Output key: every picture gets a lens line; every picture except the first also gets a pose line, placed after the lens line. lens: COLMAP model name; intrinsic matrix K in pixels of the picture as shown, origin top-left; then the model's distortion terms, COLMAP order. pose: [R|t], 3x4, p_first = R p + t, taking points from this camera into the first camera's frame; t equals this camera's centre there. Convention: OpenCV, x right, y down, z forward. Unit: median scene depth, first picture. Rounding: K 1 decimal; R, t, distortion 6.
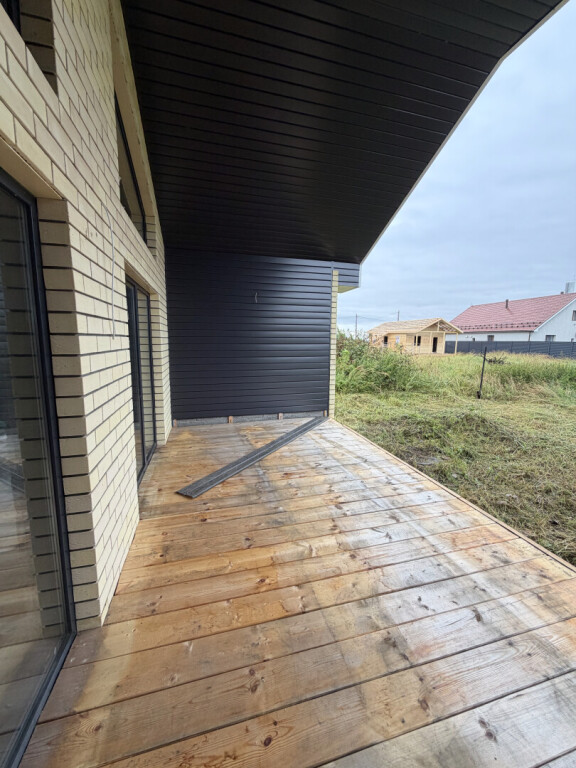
lens RADIAL K [[304.7, 0, 285.6], [0, 304.7, 382.6], [0, 0, 1]] dist [0.000594, -0.000312]
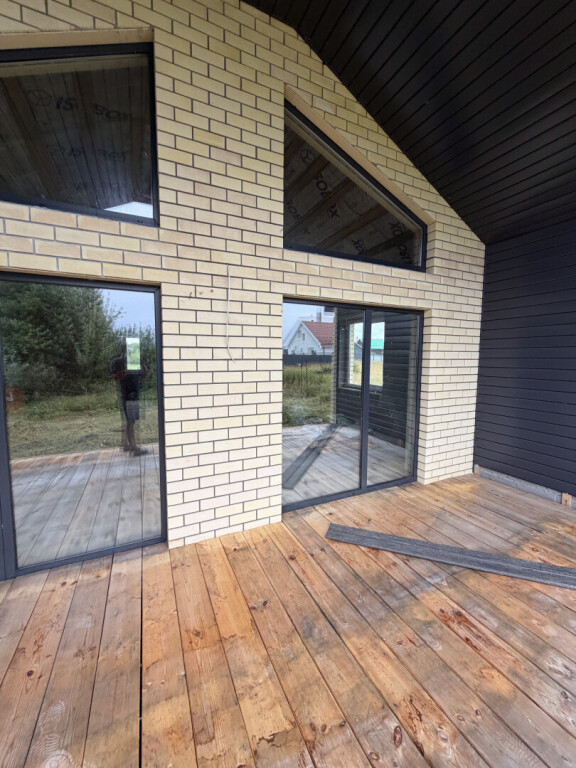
lens RADIAL K [[304.7, 0, 288.7], [0, 304.7, 380.7], [0, 0, 1]] dist [0.000594, -0.000312]
pose [[0.176340, 0.067946, -0.981981, 0.422189], [-0.135922, 0.989739, 0.044075, -0.083150], [0.974900, 0.125701, 0.183766, 0.534012]]
